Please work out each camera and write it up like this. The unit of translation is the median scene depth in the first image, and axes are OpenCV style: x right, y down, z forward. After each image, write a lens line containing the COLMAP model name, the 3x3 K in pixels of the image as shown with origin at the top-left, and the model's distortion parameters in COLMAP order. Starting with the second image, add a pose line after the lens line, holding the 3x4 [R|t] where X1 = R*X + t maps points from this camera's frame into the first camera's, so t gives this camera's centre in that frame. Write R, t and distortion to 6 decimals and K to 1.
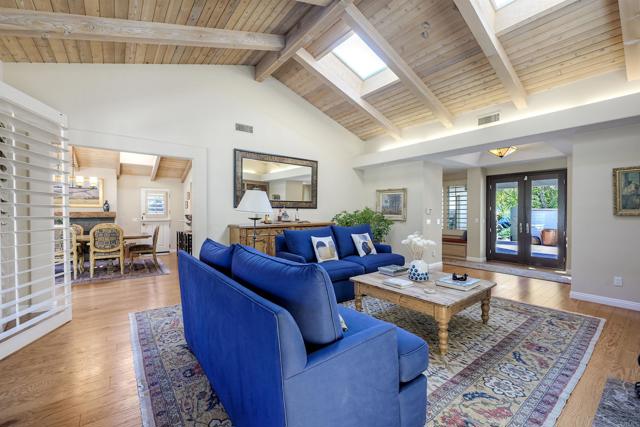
lens RADIAL K [[264.7, 0, 324.1], [0, 264.7, 213.6], [0, 0, 1]] dist [0.000008, -0.000960]
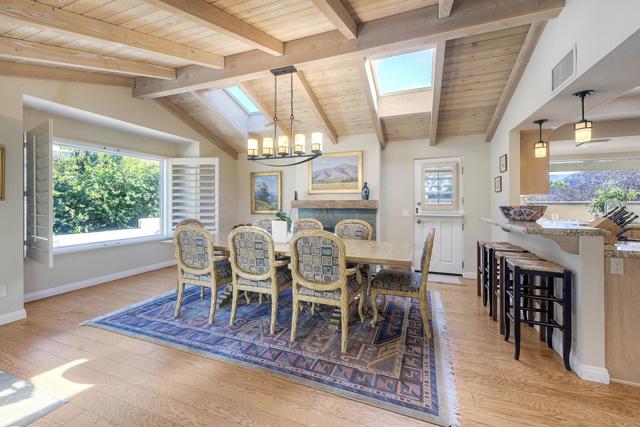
lens RADIAL K [[264.7, 0, 319.4], [0, 264.7, 202.9], [0, 0, 1]] dist [0.000008, -0.000960]
pose [[0.512574, 0.001899, -0.858641, -0.450323], [-0.006663, 0.999976, -0.001766, 0.002251], [0.858617, 0.006627, 0.512574, 0.789631]]
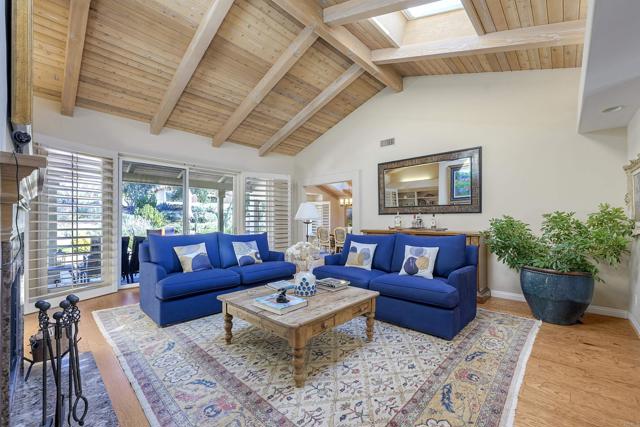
lens RADIAL K [[264.7, 0, 319.7], [0, 264.7, 218.2], [0, 0, 1]] dist [0.000008, -0.000960]
pose [[0.143068, -0.011722, -0.989644, 0.736689], [-0.003501, 0.999918, -0.012349, 0.007285], [0.989707, 0.005232, 0.143015, 0.558262]]
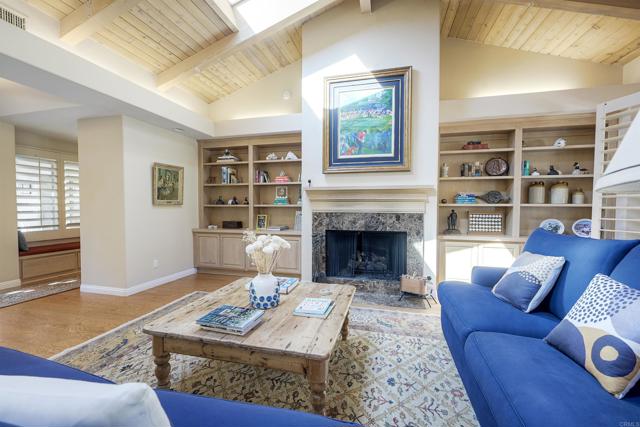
lens RADIAL K [[264.7, 0, 320.0], [0, 264.7, 211.8], [0, 0, 1]] dist [0.000008, -0.000960]
pose [[-0.602825, -0.018064, 0.797669, -0.137469], [-0.001464, 0.999767, 0.021535, 0.007284], [-0.797872, 0.011814, -0.602711, 0.771953]]
